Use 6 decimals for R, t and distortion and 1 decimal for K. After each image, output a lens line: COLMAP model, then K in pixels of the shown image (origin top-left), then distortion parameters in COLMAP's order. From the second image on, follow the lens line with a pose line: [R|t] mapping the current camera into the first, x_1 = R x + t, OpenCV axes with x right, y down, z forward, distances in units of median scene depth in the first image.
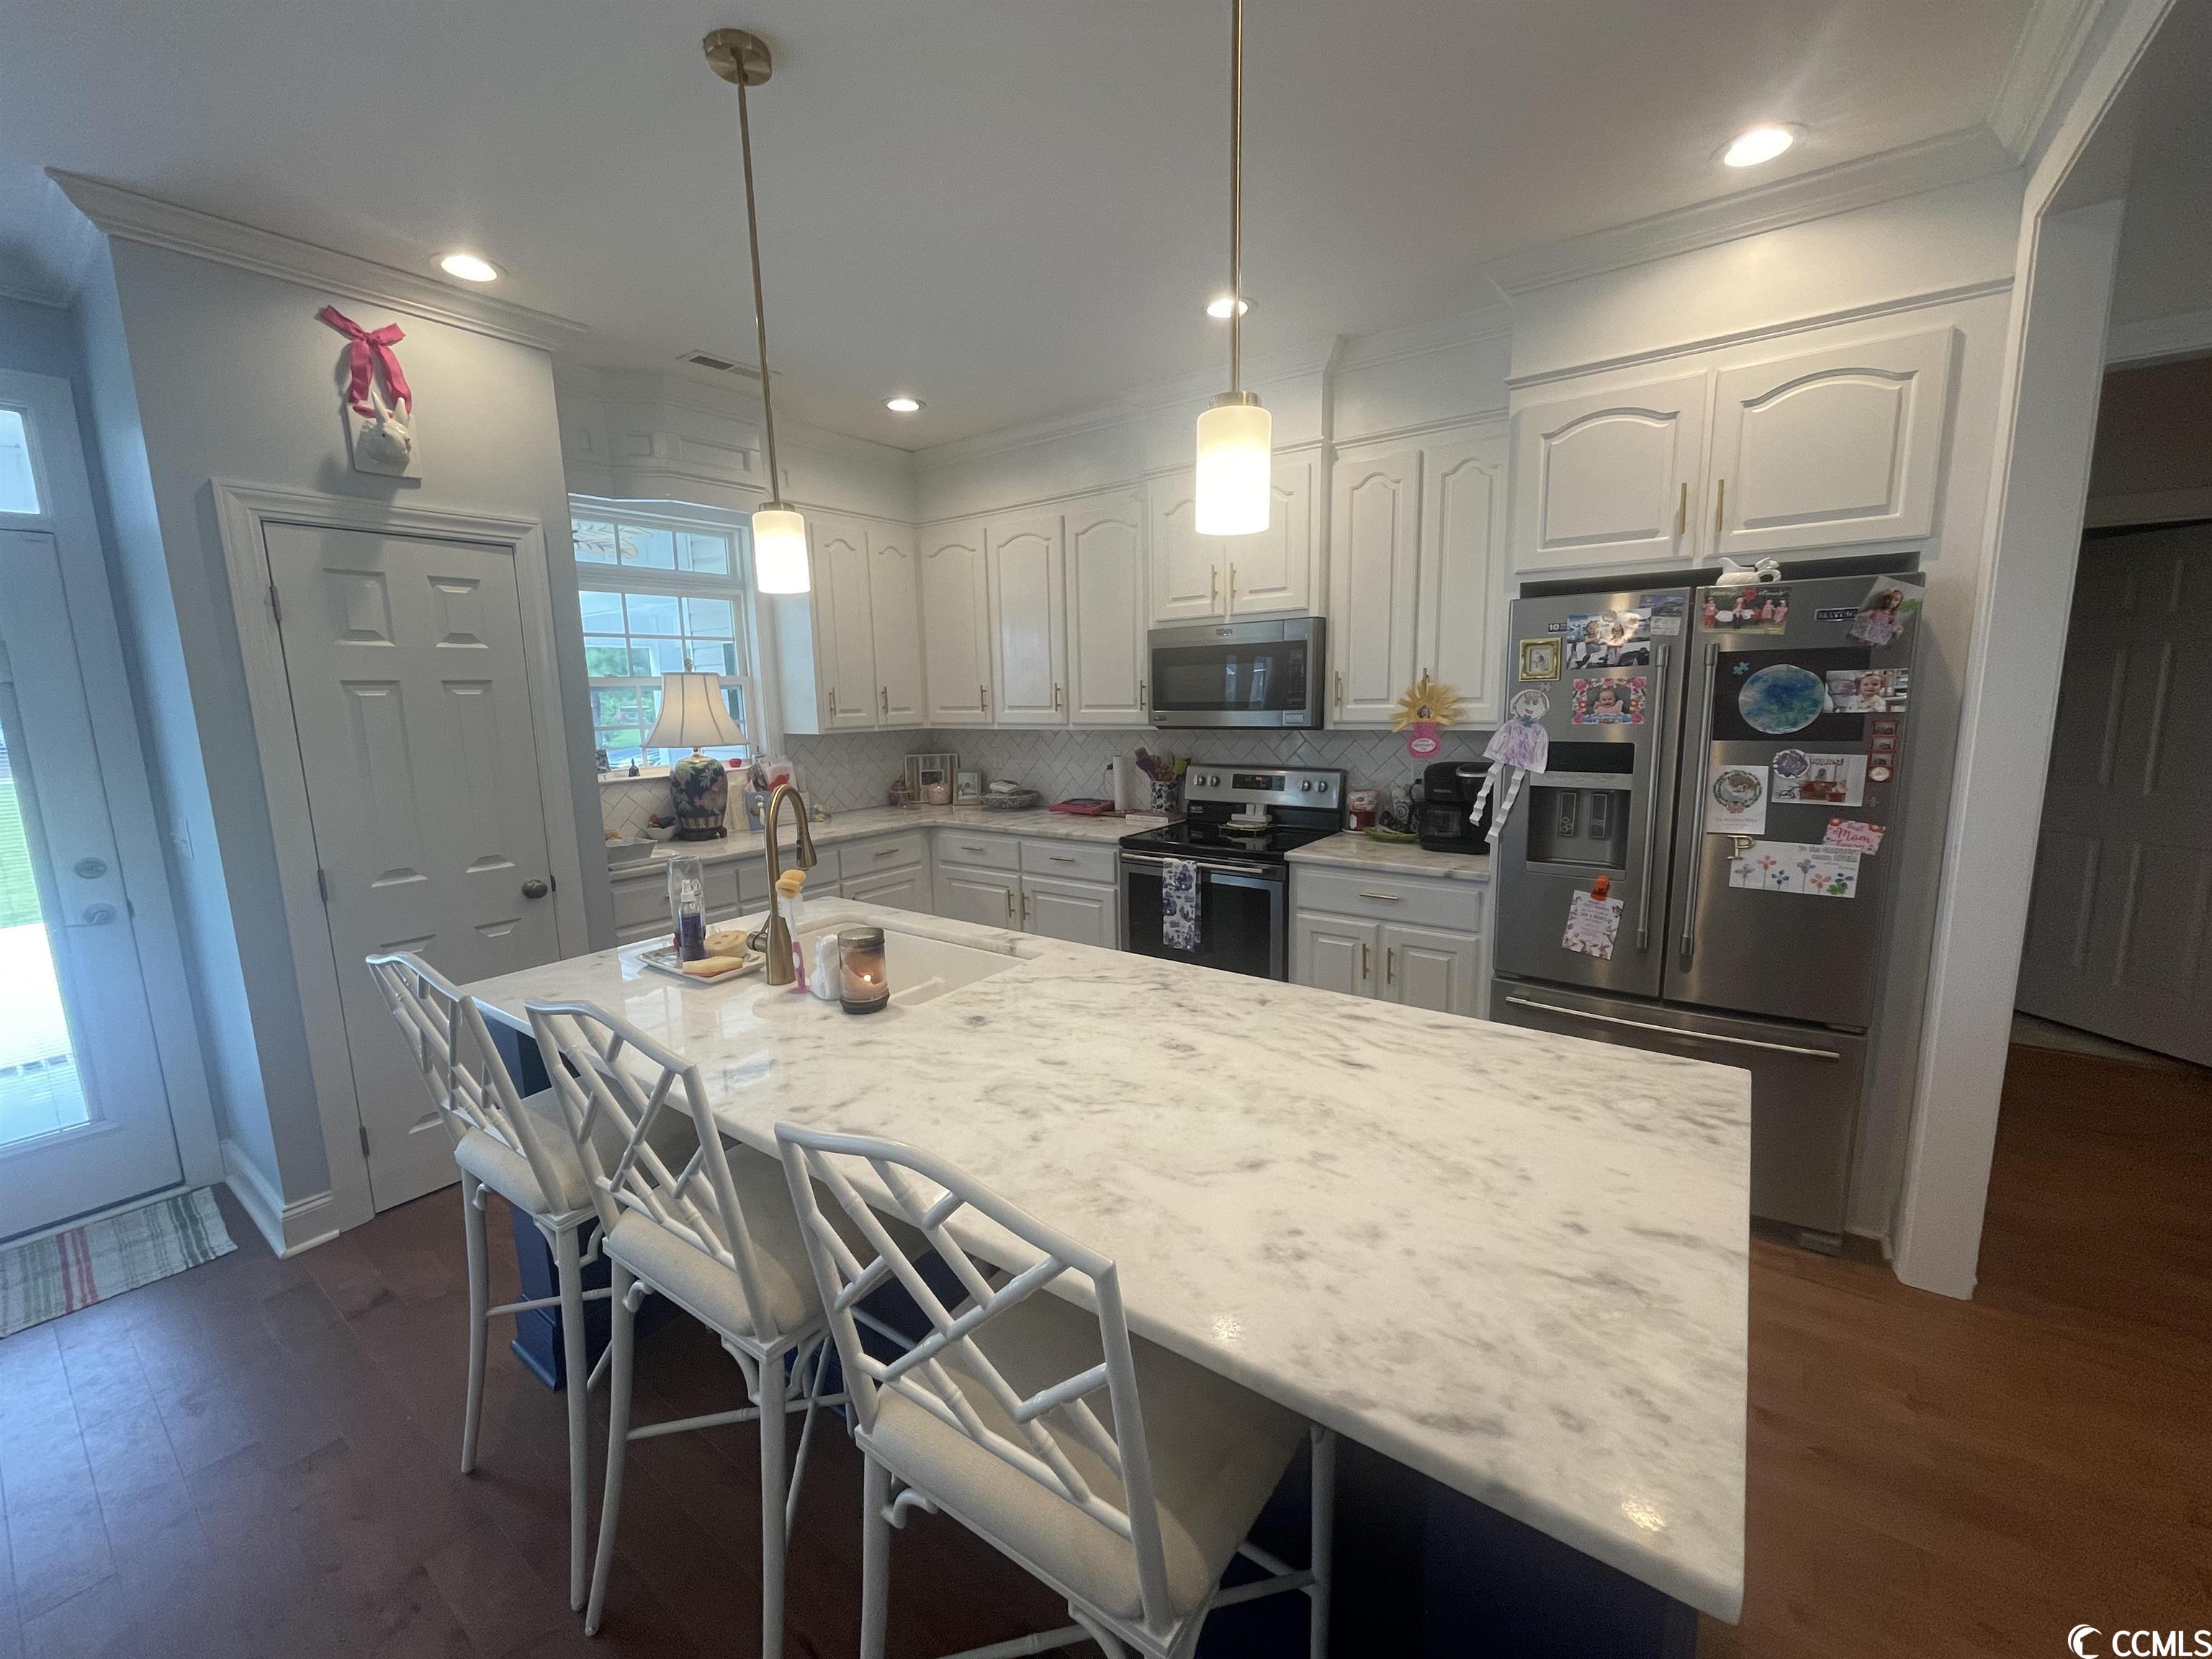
lens RADIAL K [[890.9, 0, 1099.2], [0, 890.9, 828.9], [0, 0, 1]] dist [-0.002077, -0.000697]
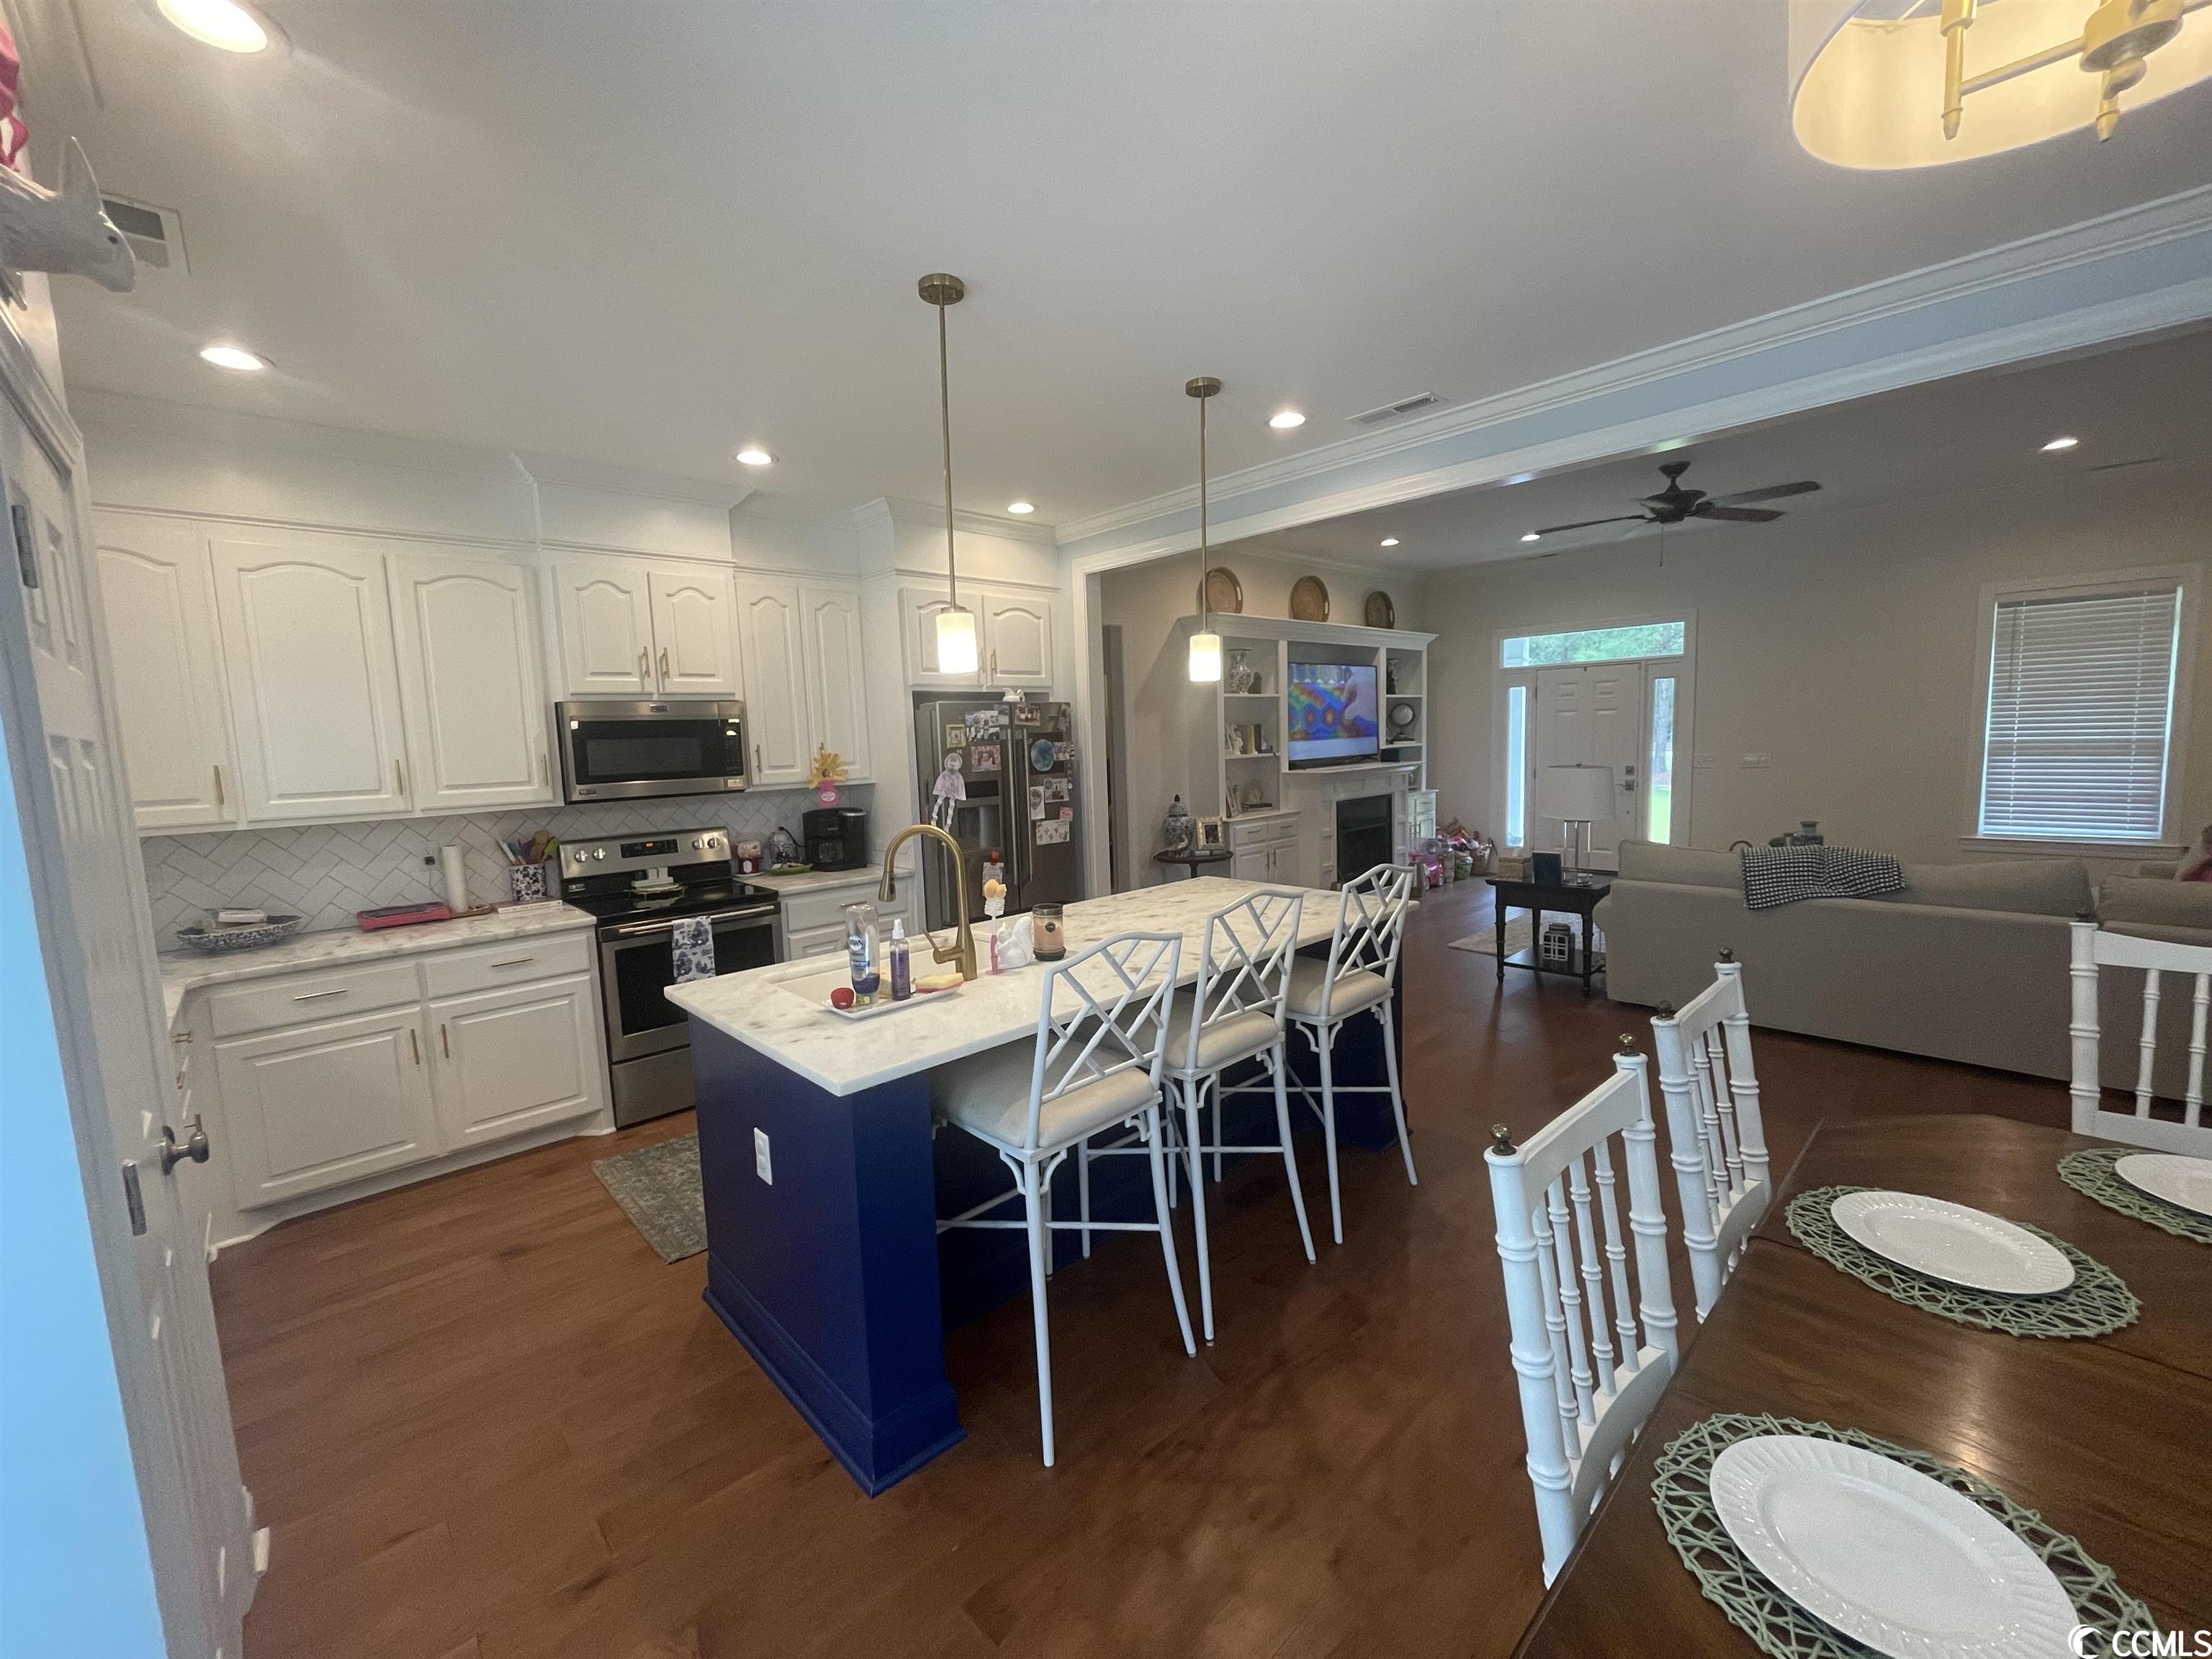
lens RADIAL K [[890.9, 0, 1102.0], [0, 890.9, 821.7], [0, 0, 1]] dist [-0.002077, -0.000697]
pose [[0.176498, -0.080928, 0.980968, -0.867140], [0.181469, 0.982206, 0.048380, -0.041766], [-0.967428, 0.169476, 0.188043, 0.306808]]
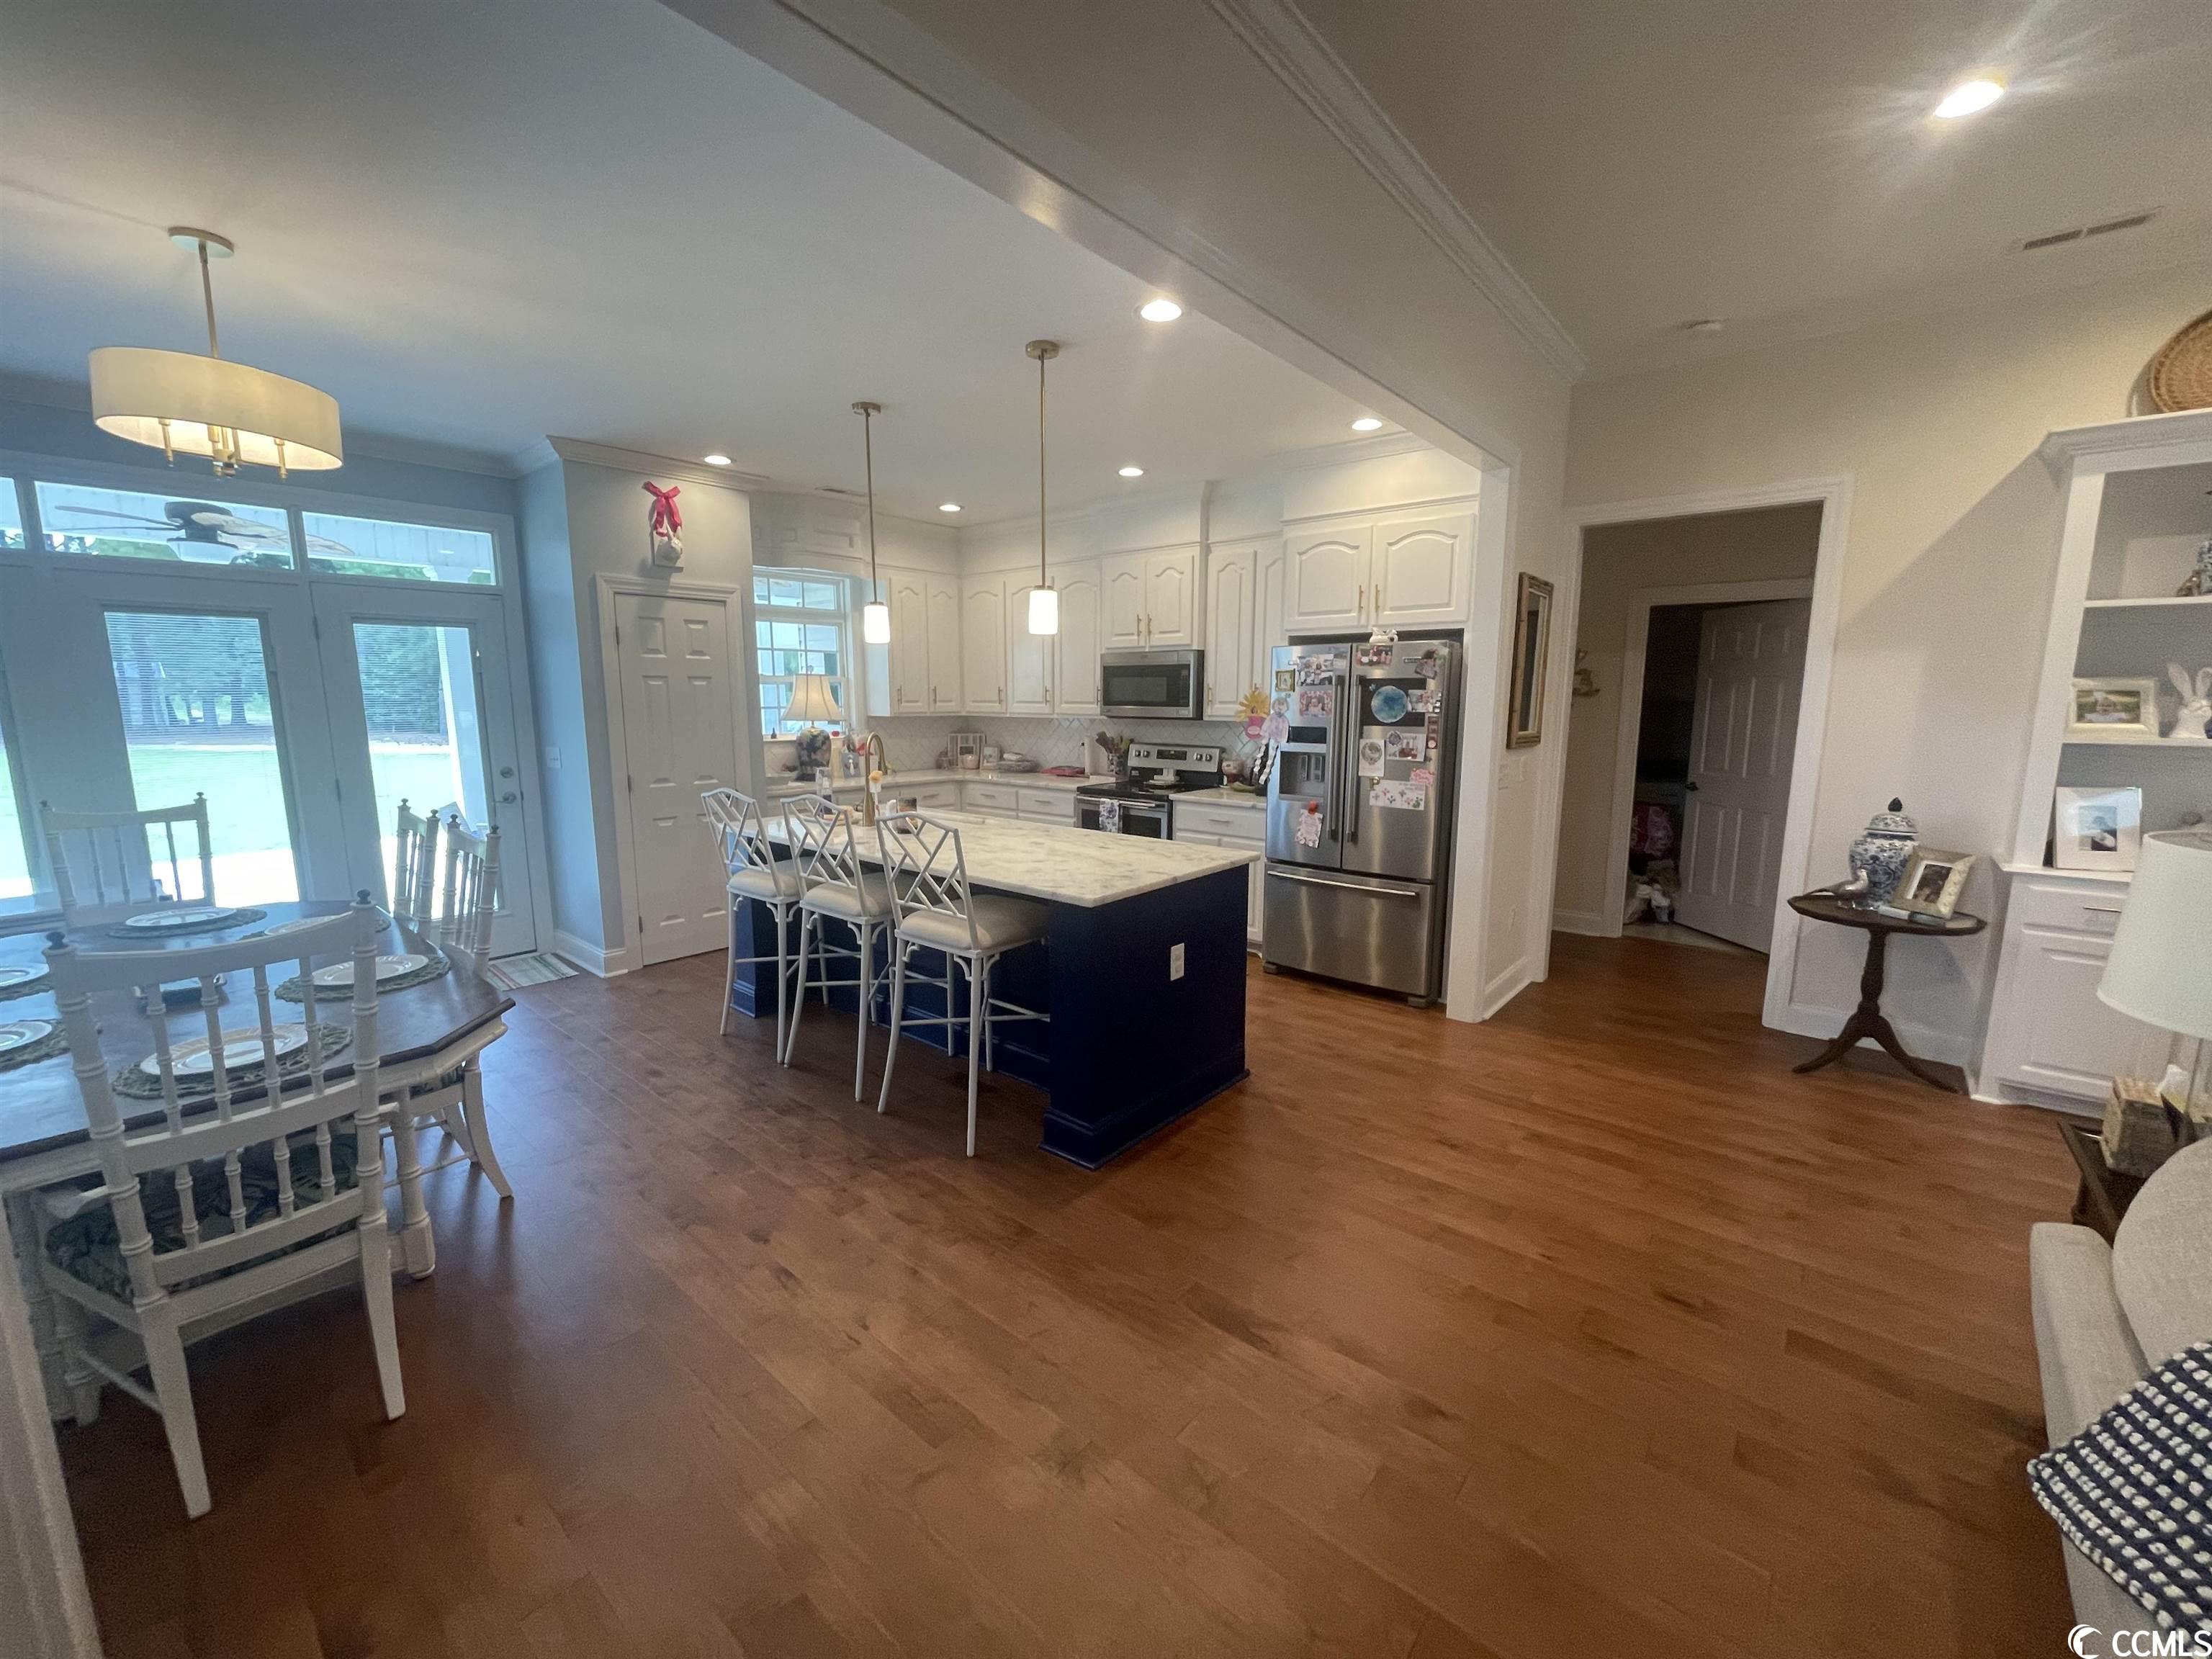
lens RADIAL K [[890.9, 0, 1101.6], [0, 890.9, 832.8], [0, 0, 1]] dist [-0.002077, -0.000697]
pose [[0.997092, 0.036061, -0.067140, 0.187244], [-0.036053, 0.999349, 0.001337, 0.093780], [0.067144, 0.001088, 0.997743, -0.595965]]
